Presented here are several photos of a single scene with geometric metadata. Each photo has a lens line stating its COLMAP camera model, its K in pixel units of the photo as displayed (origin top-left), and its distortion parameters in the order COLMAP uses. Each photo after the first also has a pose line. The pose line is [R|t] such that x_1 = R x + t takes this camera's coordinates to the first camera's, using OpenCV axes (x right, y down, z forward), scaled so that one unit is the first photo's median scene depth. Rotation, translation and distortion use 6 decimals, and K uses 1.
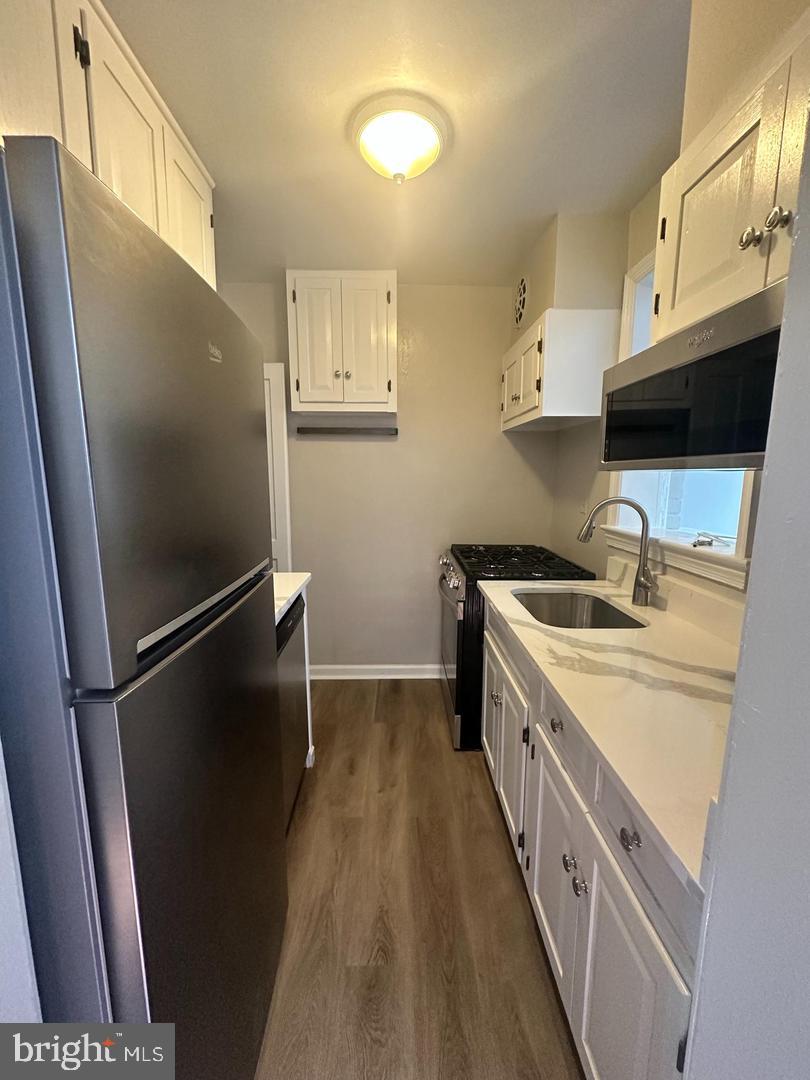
lens RADIAL K [[430.5, 0, 405.6], [0, 430.5, 541.6], [0, 0, 1]] dist [-0.001829, 0.000386]
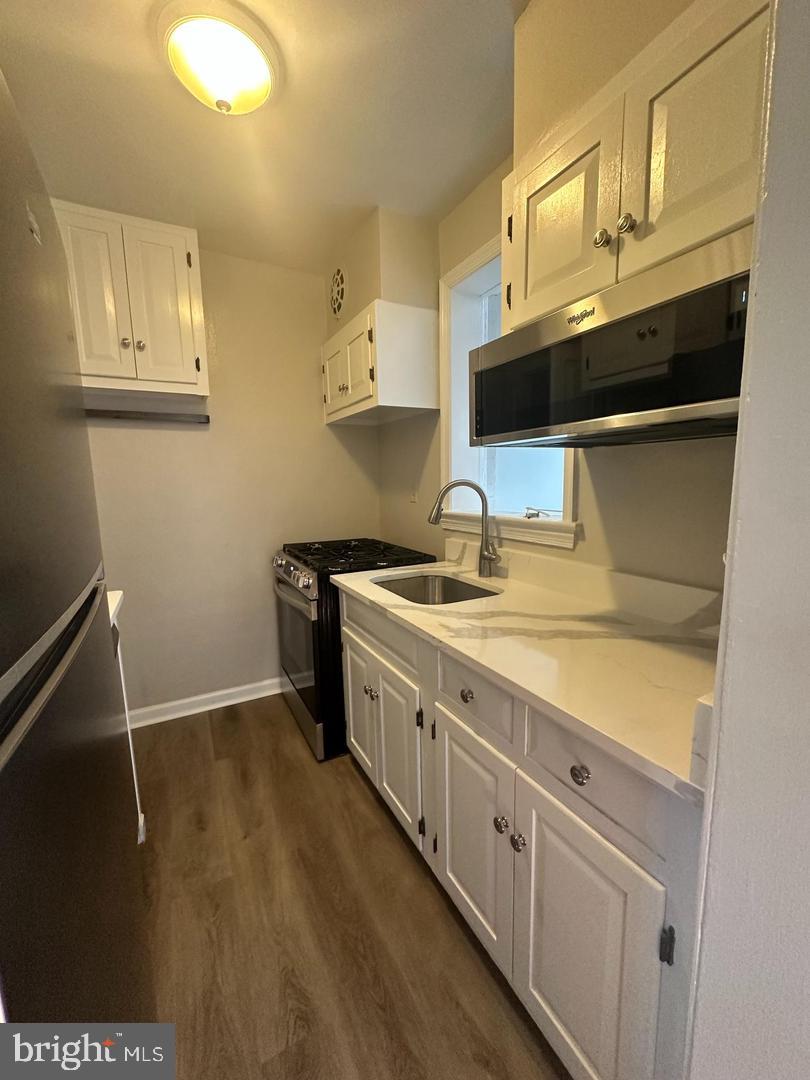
lens RADIAL K [[430.5, 0, 405.6], [0, 430.5, 541.6], [0, 0, 1]] dist [-0.001829, 0.000386]
pose [[0.887929, -0.083927, 0.452259, -0.127176], [0.091102, 0.995824, 0.005936, 0.030885], [-0.450868, 0.035931, 0.891867, 0.096359]]
